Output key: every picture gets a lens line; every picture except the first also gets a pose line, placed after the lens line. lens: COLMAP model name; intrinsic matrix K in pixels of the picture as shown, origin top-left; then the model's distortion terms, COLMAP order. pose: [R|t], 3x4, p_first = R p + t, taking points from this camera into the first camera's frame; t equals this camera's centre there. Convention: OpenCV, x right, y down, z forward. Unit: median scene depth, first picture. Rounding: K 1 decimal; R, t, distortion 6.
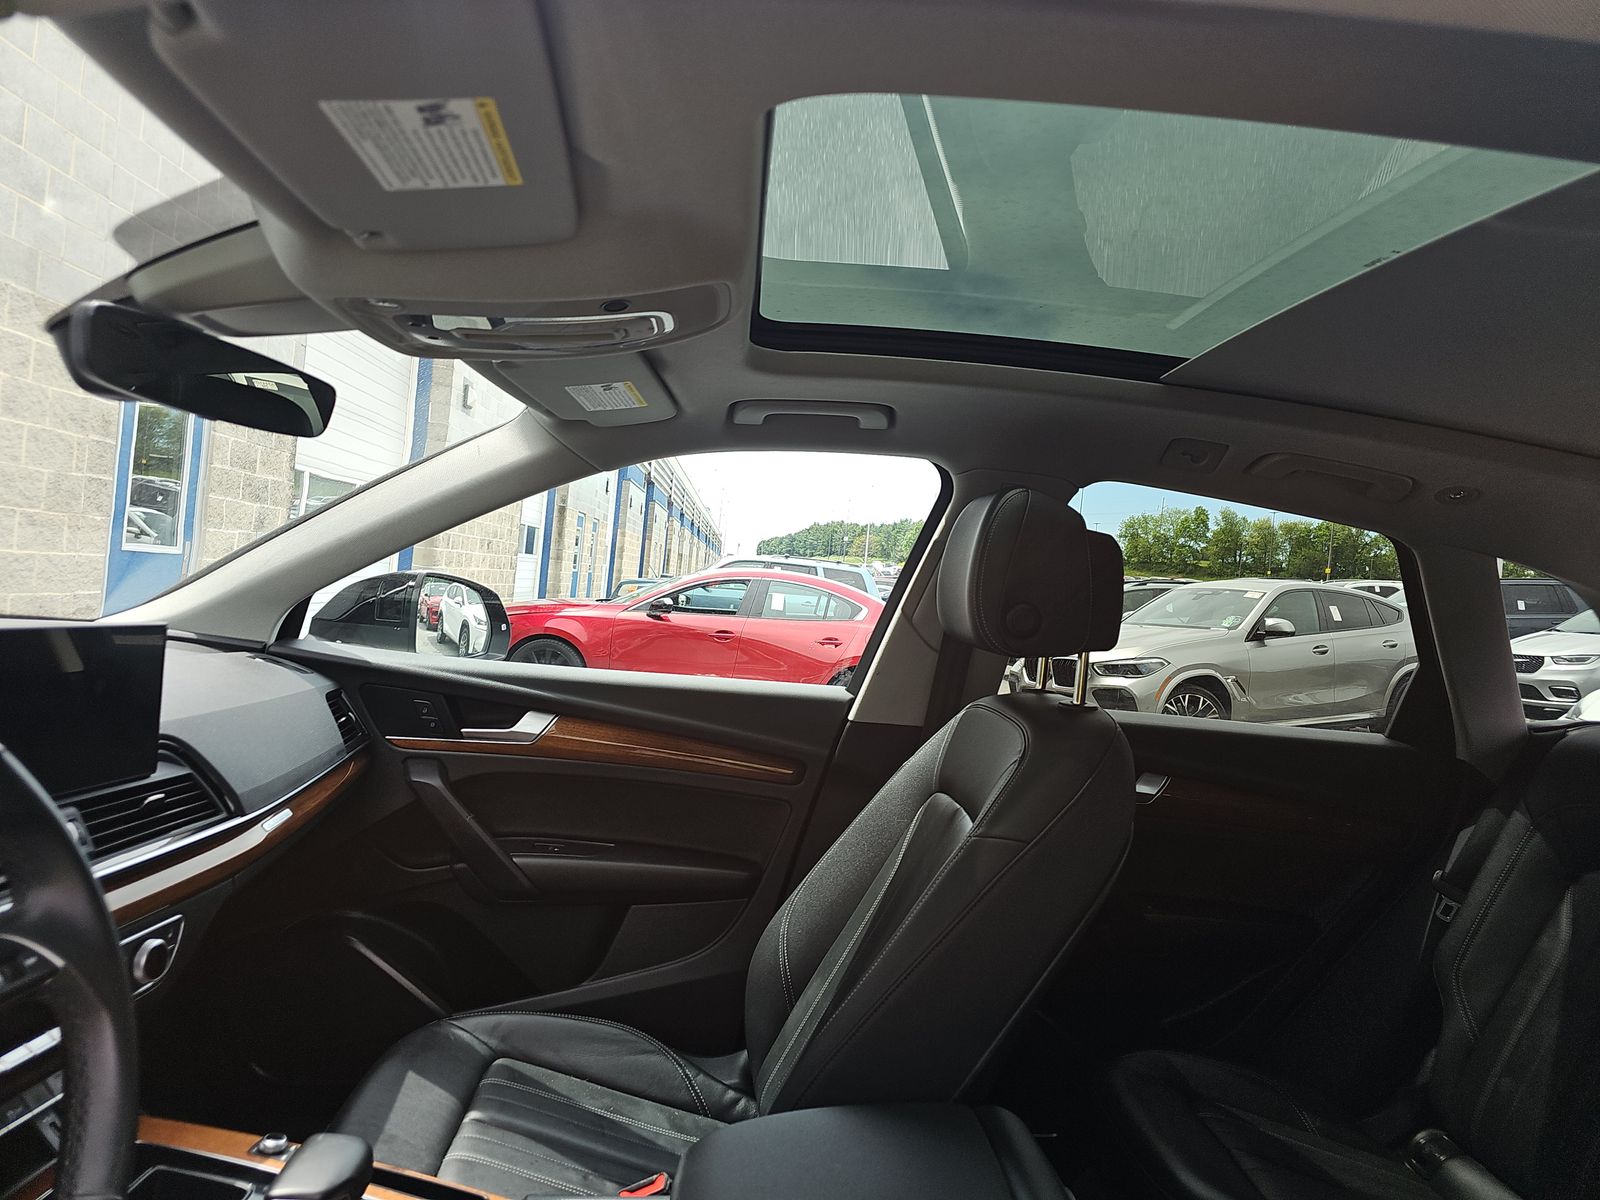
lens RADIAL K [[1035.8, 0, 800.0], [0, 1035.8, 600.0], [0, 0, 1]] dist [0.043505, -0.044419]
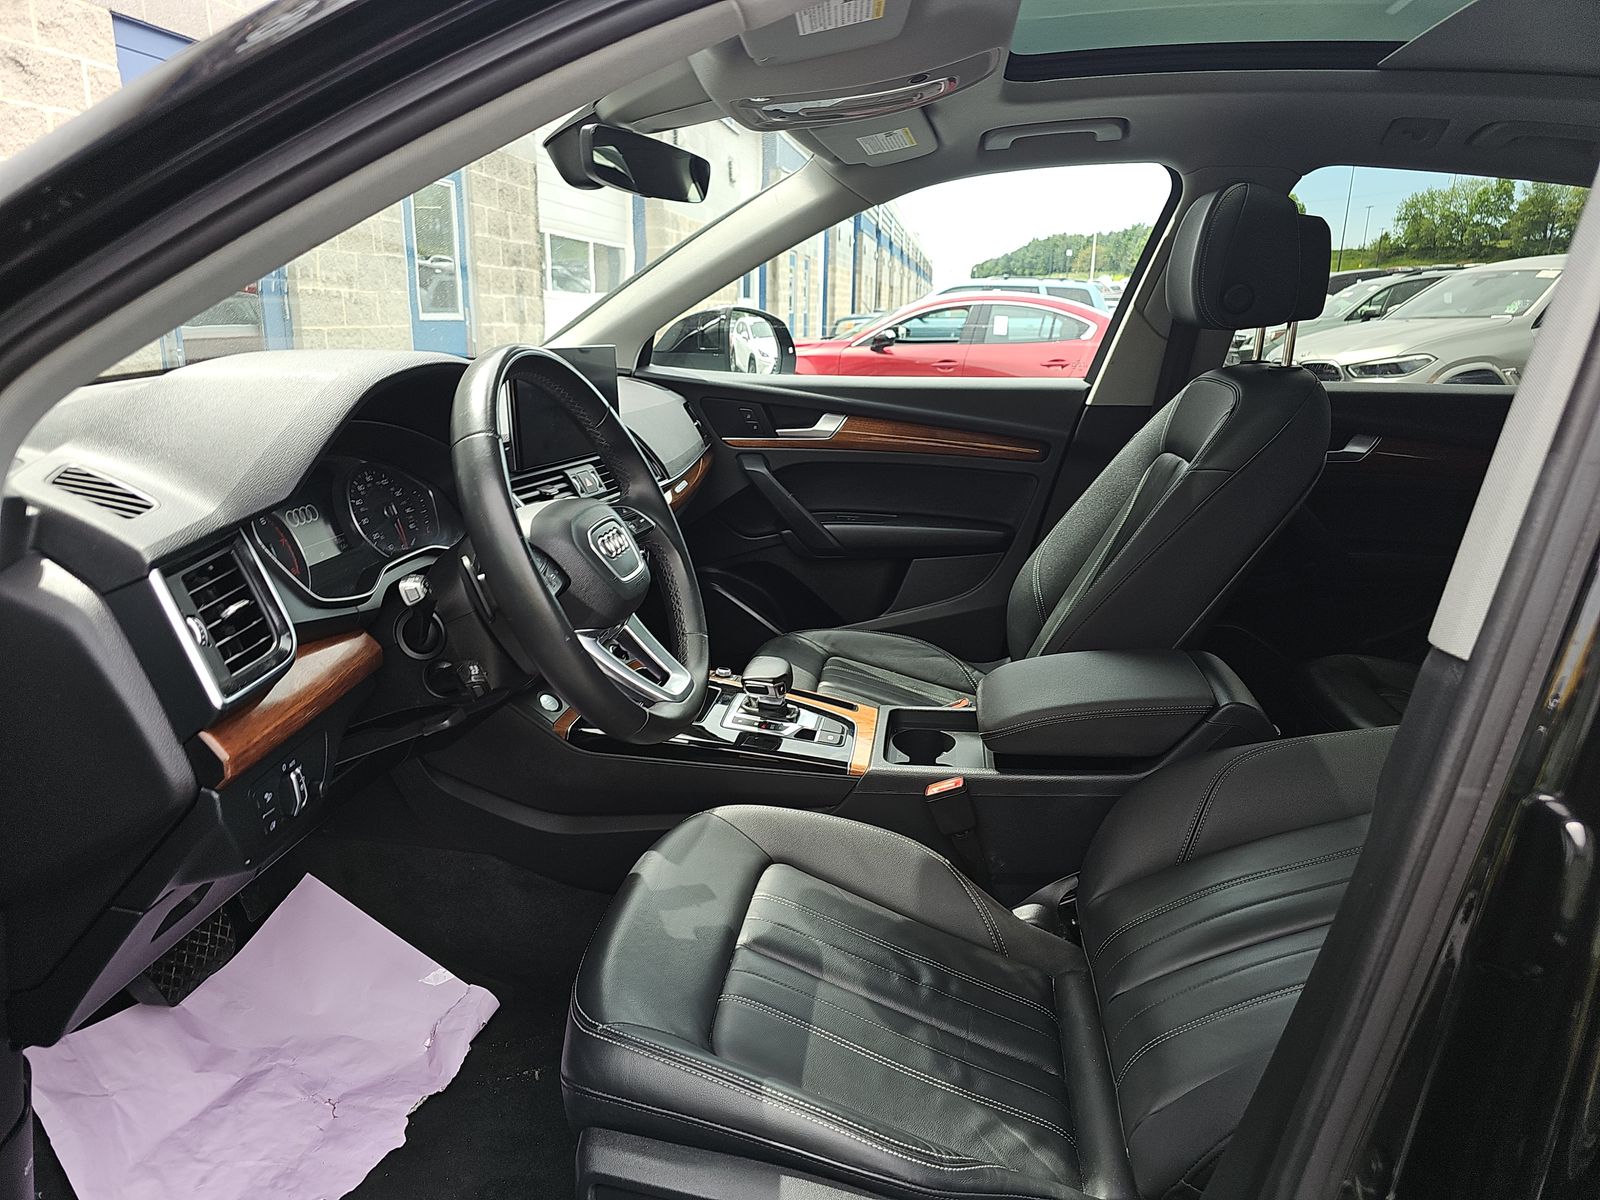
lens RADIAL K [[1035.8, 0, 800.0], [0, 1035.8, 600.0], [0, 0, 1]] dist [0.043505, -0.044419]
pose [[0.977069, -0.022545, -0.211727, -0.026802], [0.074152, 0.968158, 0.239105, 0.022273], [0.199594, -0.249322, 0.947629, -0.256928]]
